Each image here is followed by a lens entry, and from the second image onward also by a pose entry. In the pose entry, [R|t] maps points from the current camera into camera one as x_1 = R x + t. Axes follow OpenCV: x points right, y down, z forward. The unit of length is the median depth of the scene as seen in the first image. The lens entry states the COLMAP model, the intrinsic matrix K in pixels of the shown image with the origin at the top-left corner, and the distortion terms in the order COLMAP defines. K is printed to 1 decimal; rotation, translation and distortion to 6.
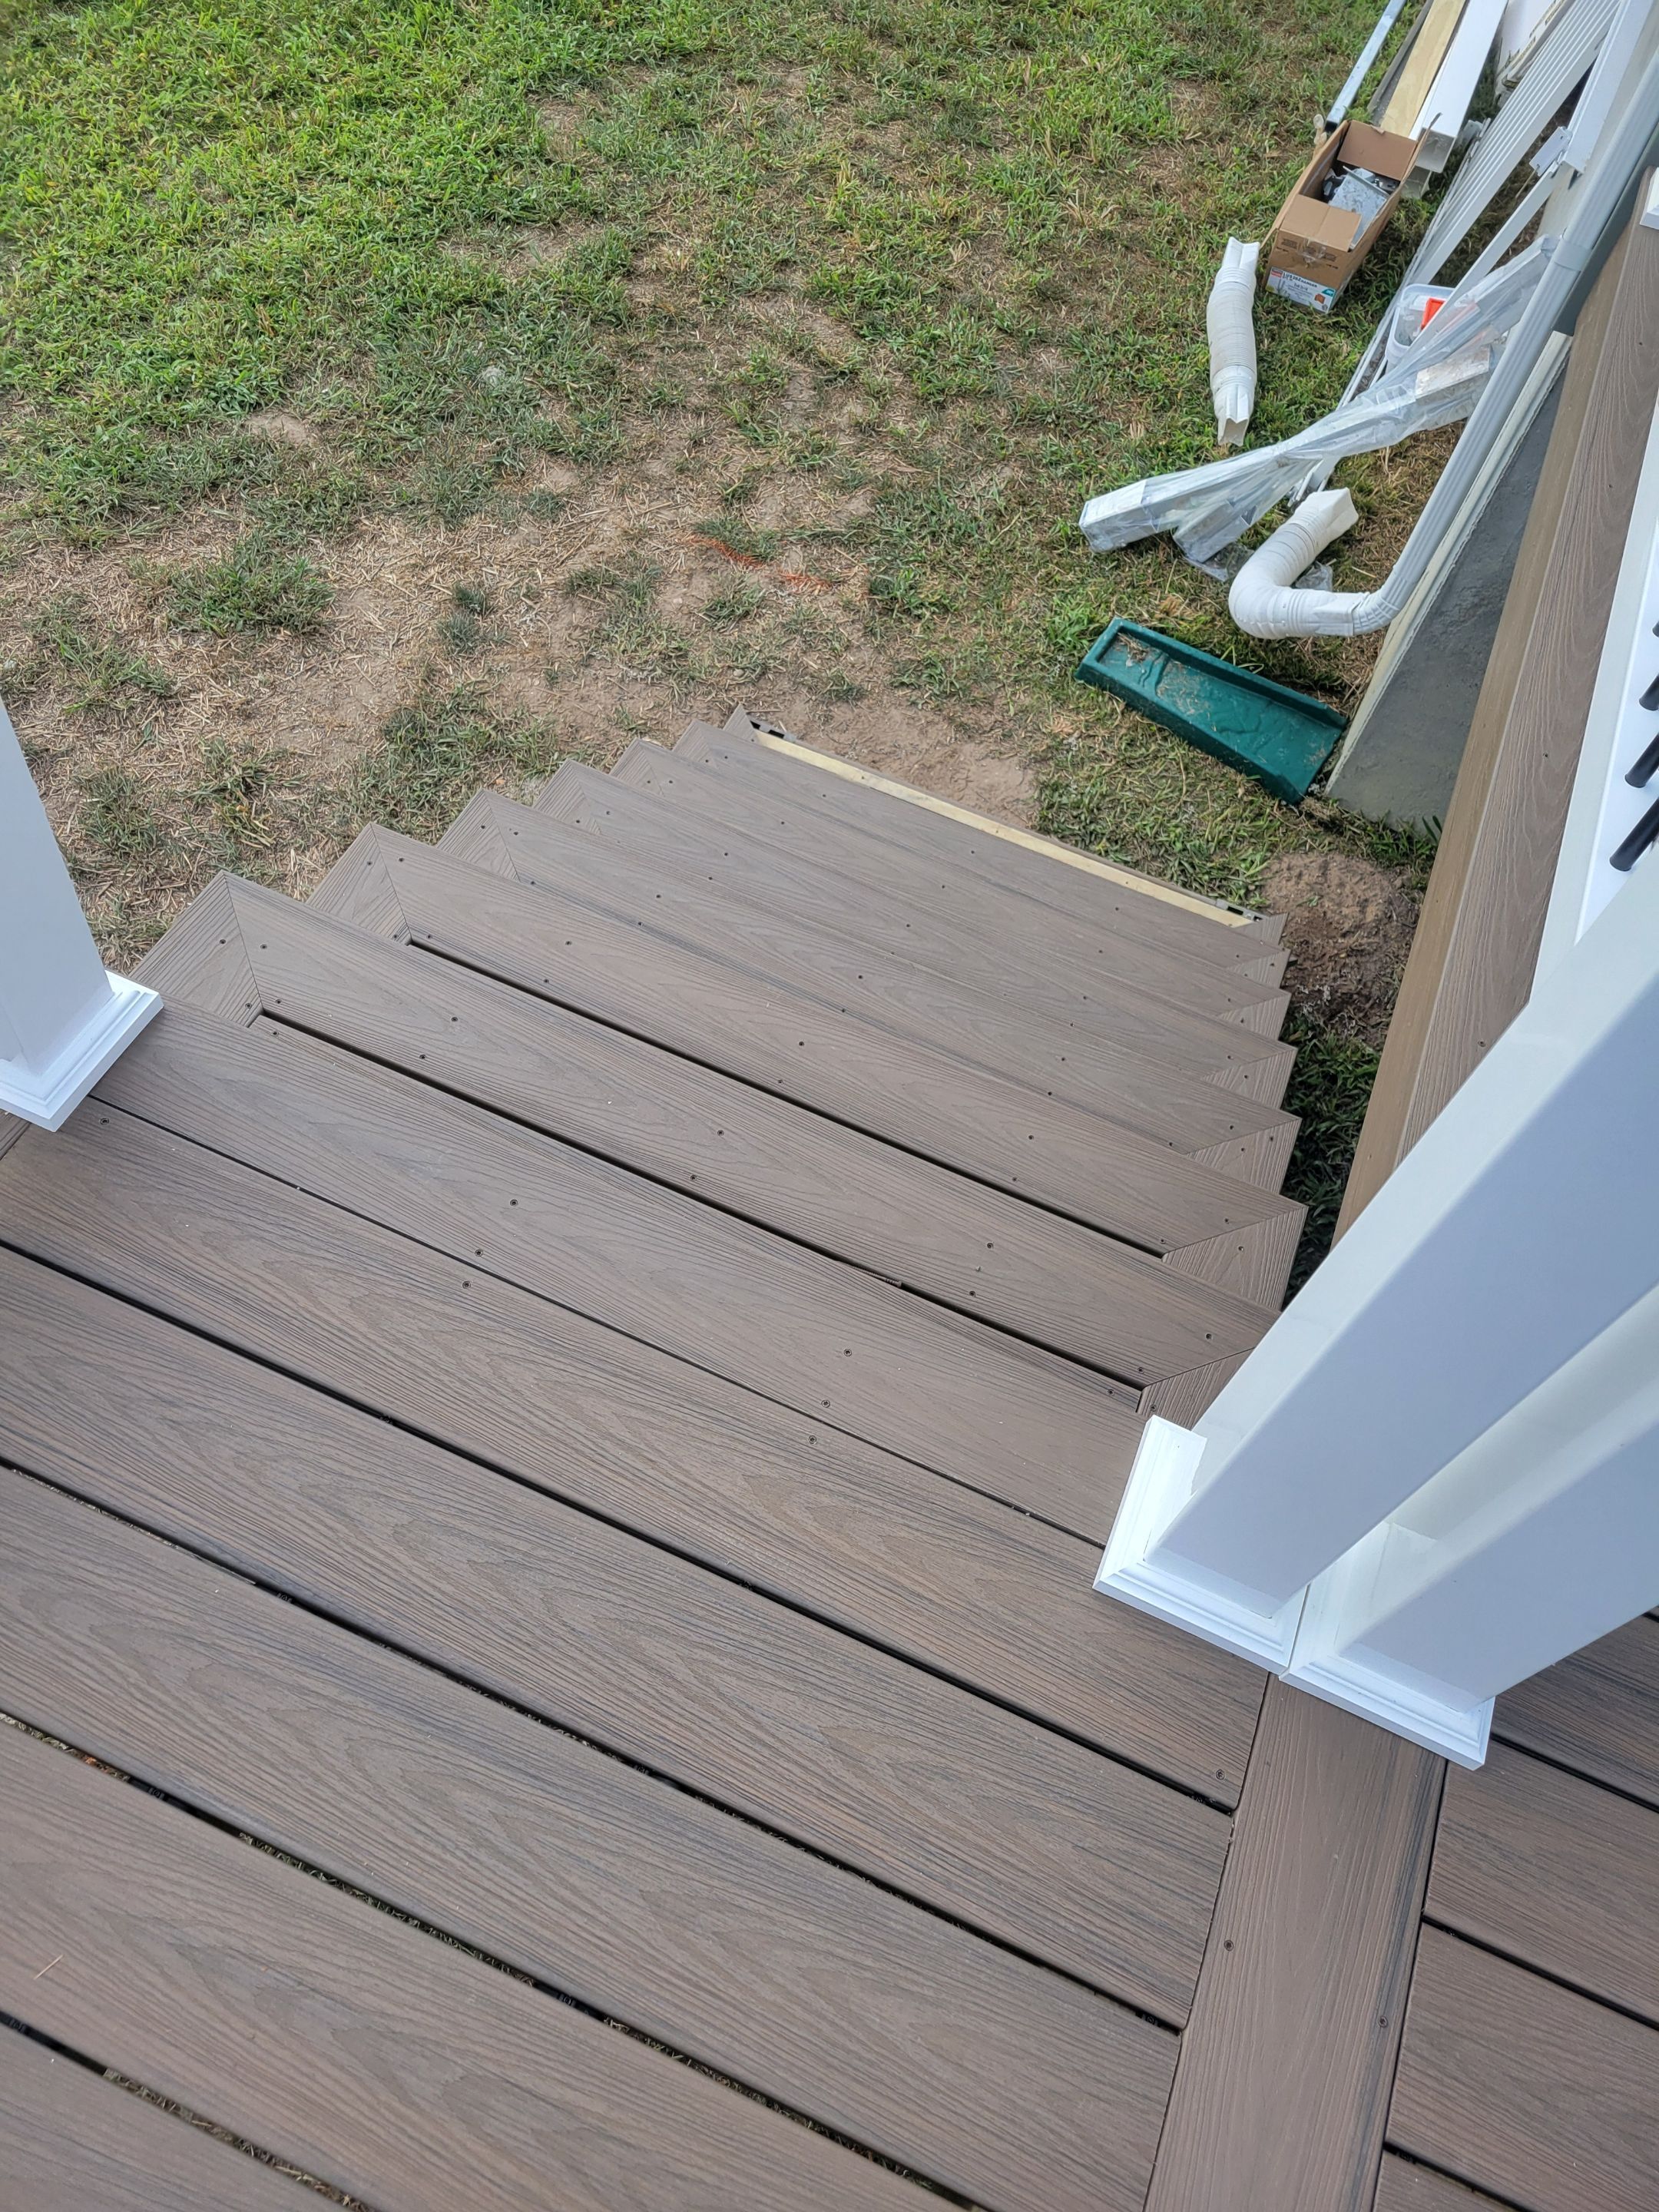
lens RADIAL K [[1648.1, 0, 821.2], [0, 1648.1, 1099.6], [0, 0, 1]] dist [0.058975, -0.036935]
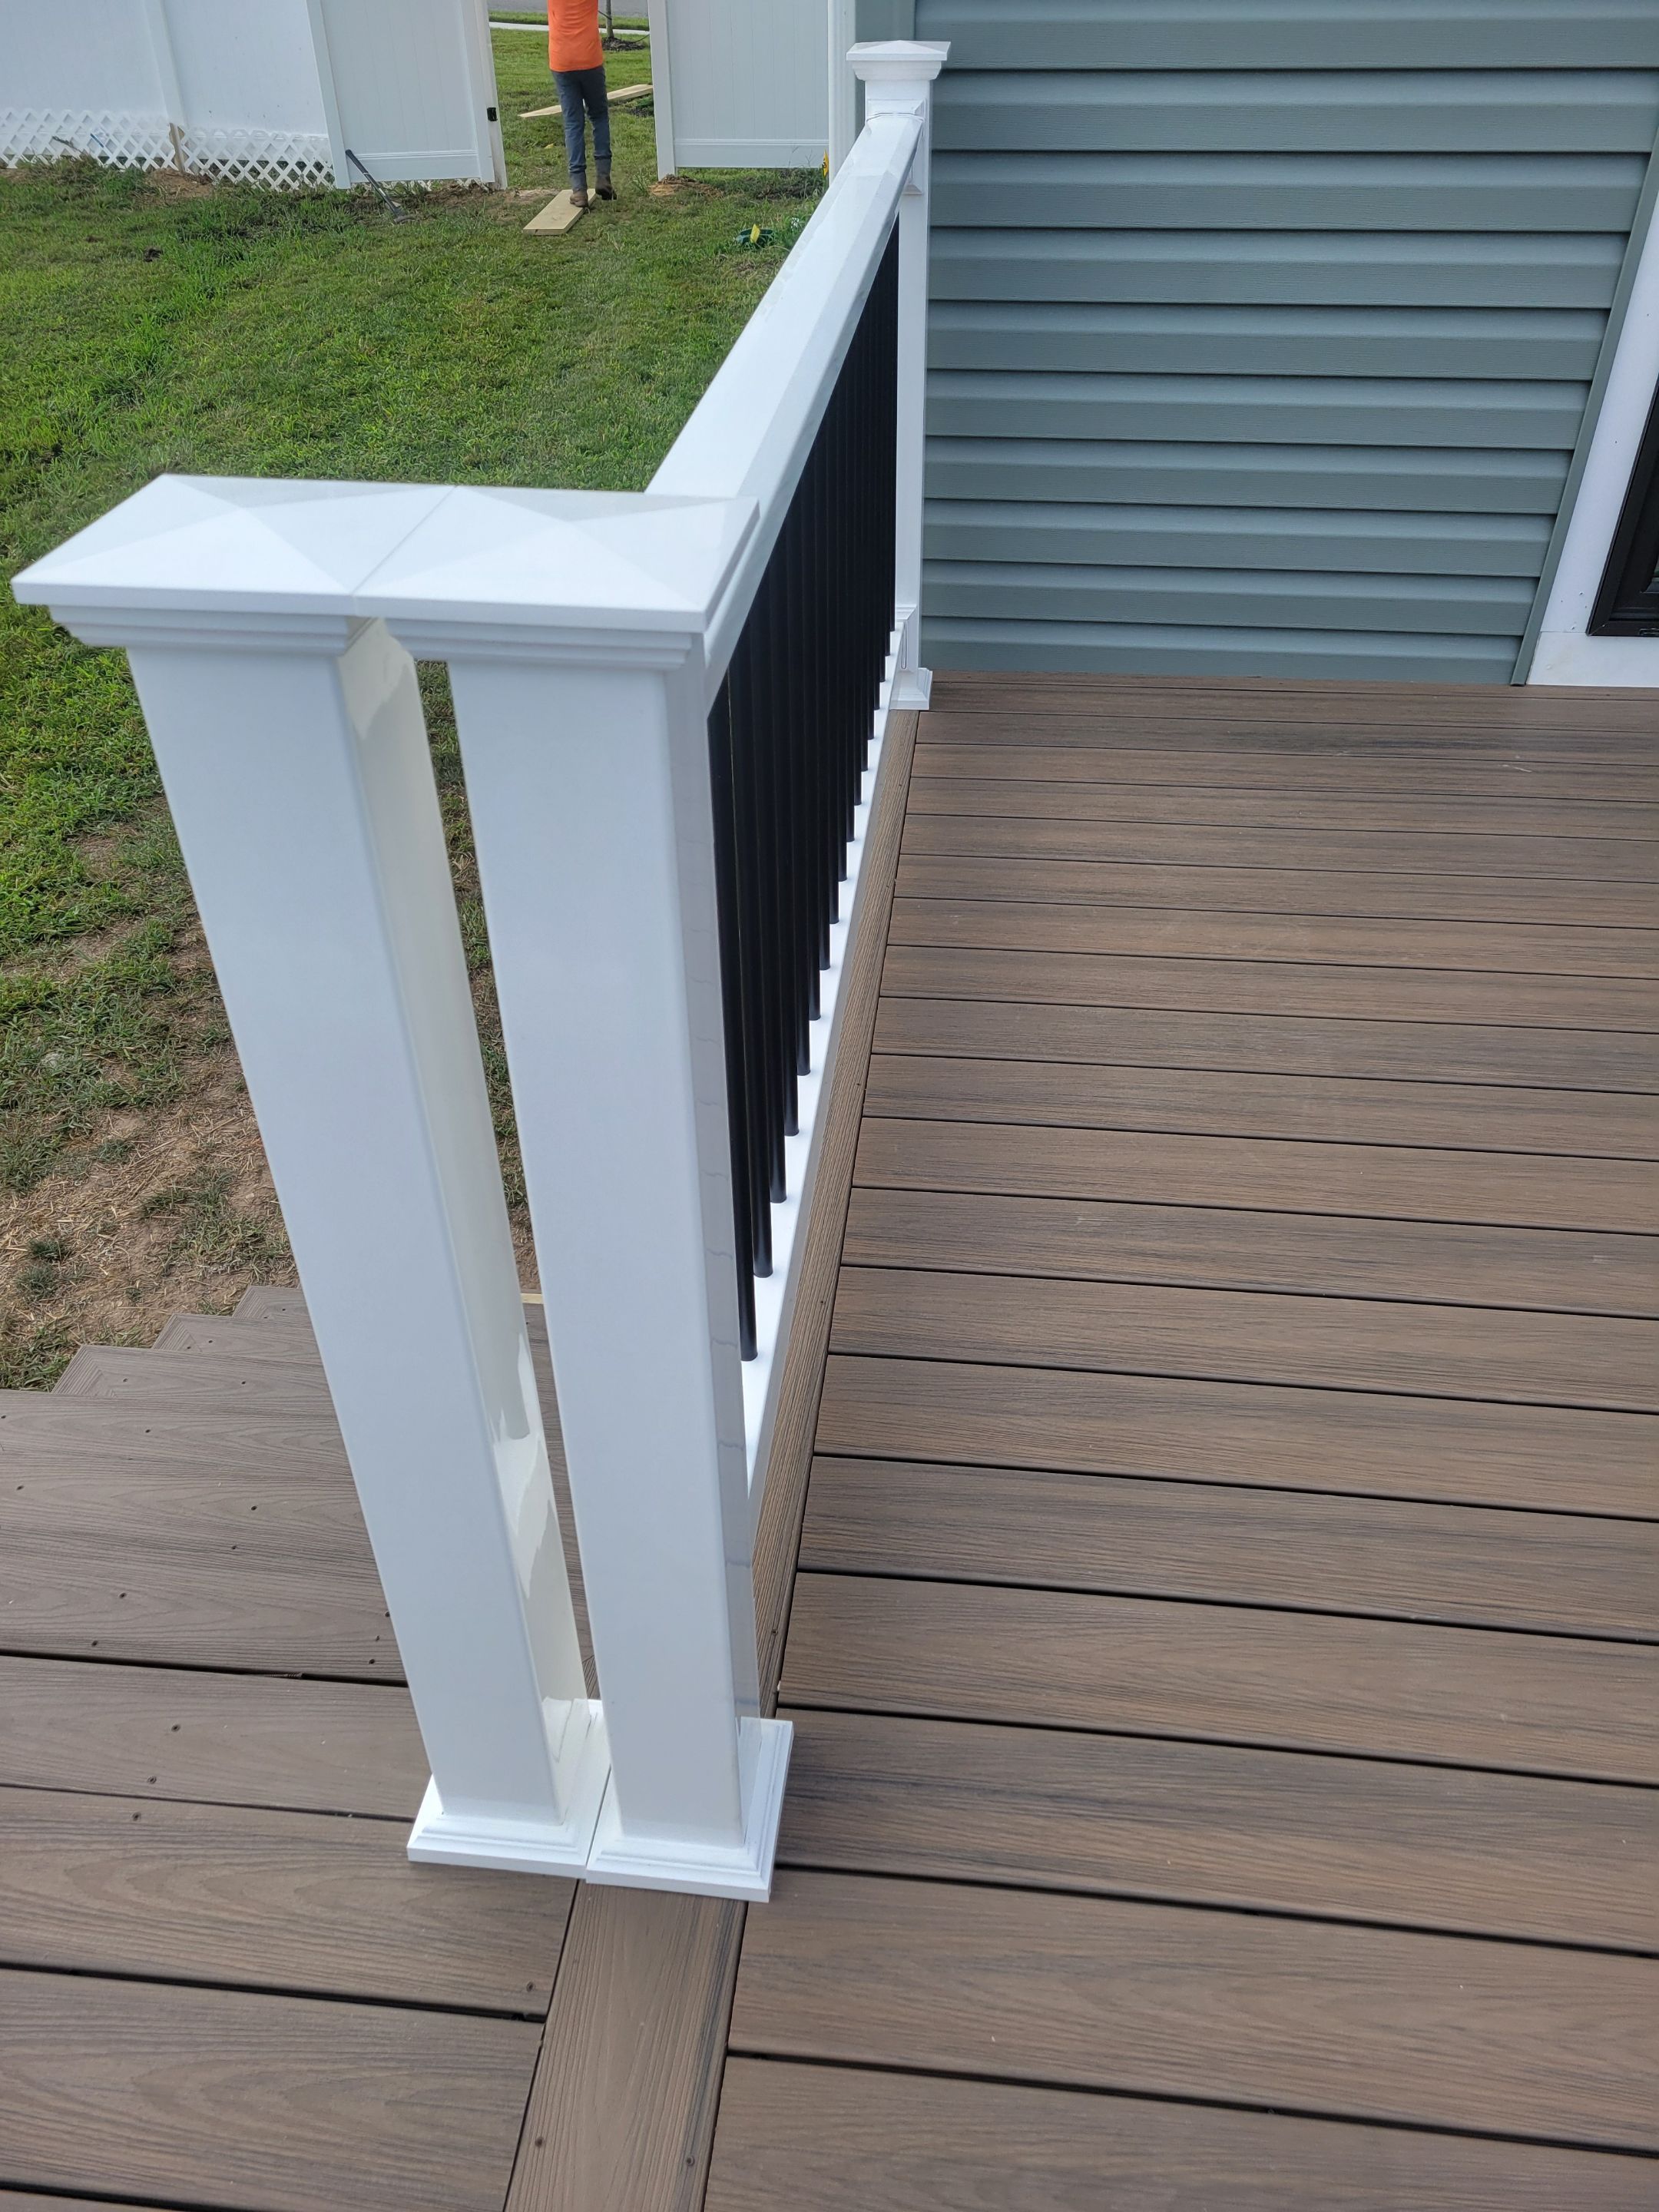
lens RADIAL K [[1648.1, 0, 843.1], [0, 1648.1, 1095.6], [0, 0, 1]] dist [0.058975, -0.036935]
pose [[0.949540, -0.271755, 0.156599, 0.130719], [0.307837, 0.903134, -0.299307, 0.084838], [-0.060092, 0.332411, 0.941218, -0.067631]]
